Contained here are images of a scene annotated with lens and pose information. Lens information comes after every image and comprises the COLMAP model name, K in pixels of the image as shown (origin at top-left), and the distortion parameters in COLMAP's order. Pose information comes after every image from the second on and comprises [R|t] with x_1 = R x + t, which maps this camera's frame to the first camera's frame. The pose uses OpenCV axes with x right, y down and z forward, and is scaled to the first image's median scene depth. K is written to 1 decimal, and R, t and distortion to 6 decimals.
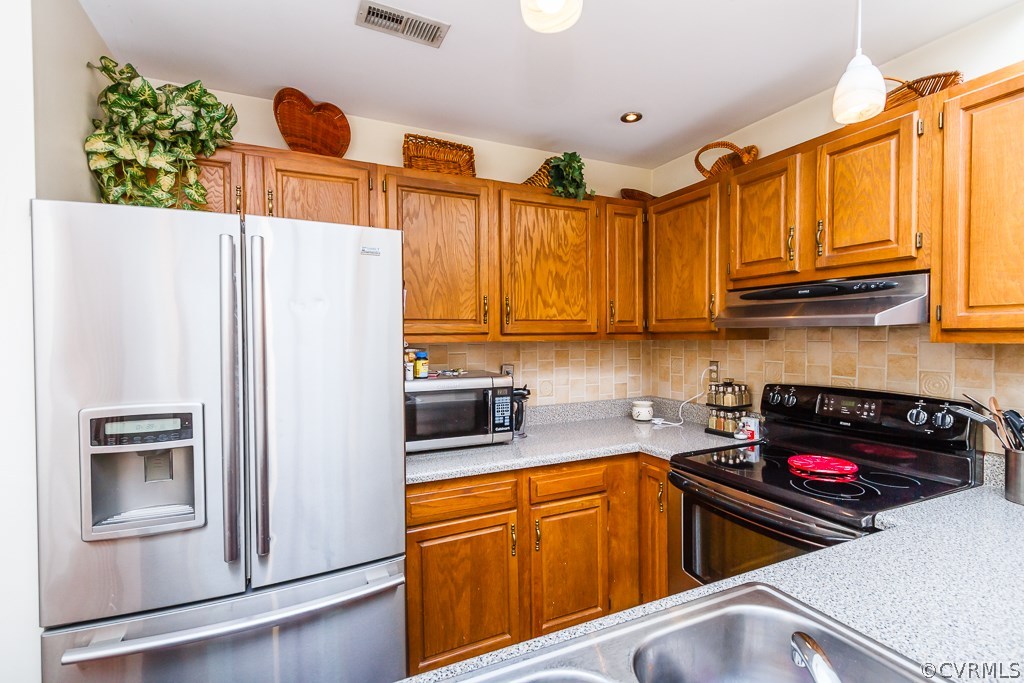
lens RADIAL K [[476.6, 0, 512.0], [0, 476.6, 341.5], [0, 0, 1]] dist [0.000690, -0.000207]
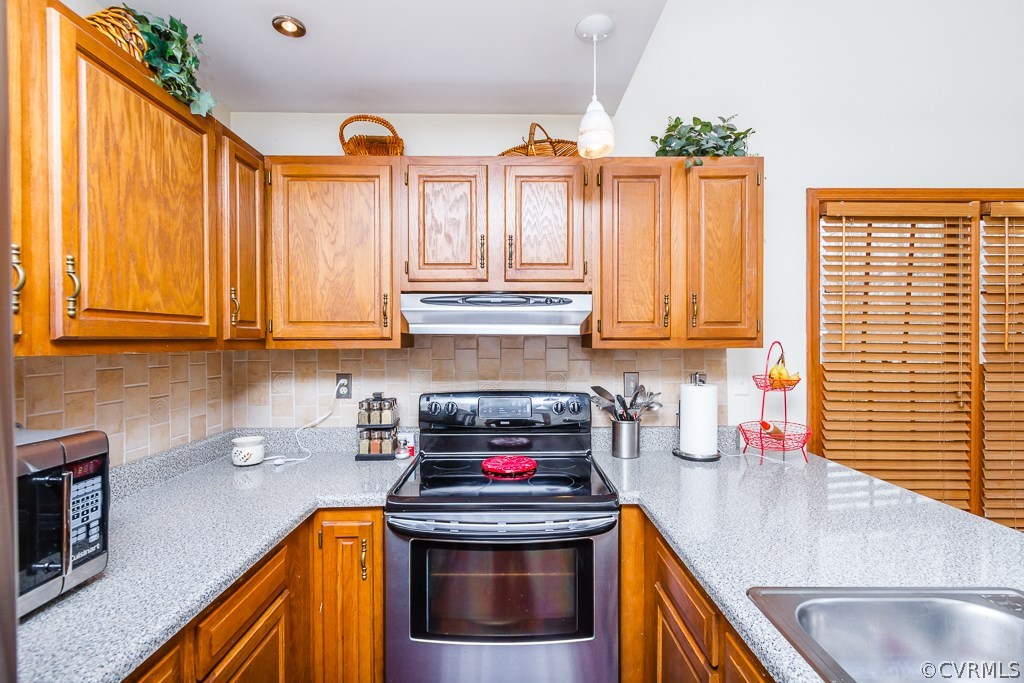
lens RADIAL K [[476.6, 0, 512.0], [0, 476.6, 341.5], [0, 0, 1]] dist [0.000690, -0.000207]
pose [[0.409275, 0.004853, 0.912398, -0.245129], [0.011958, 0.999871, -0.010682, -0.003005], [-0.912333, 0.015283, 0.409164, 0.427702]]
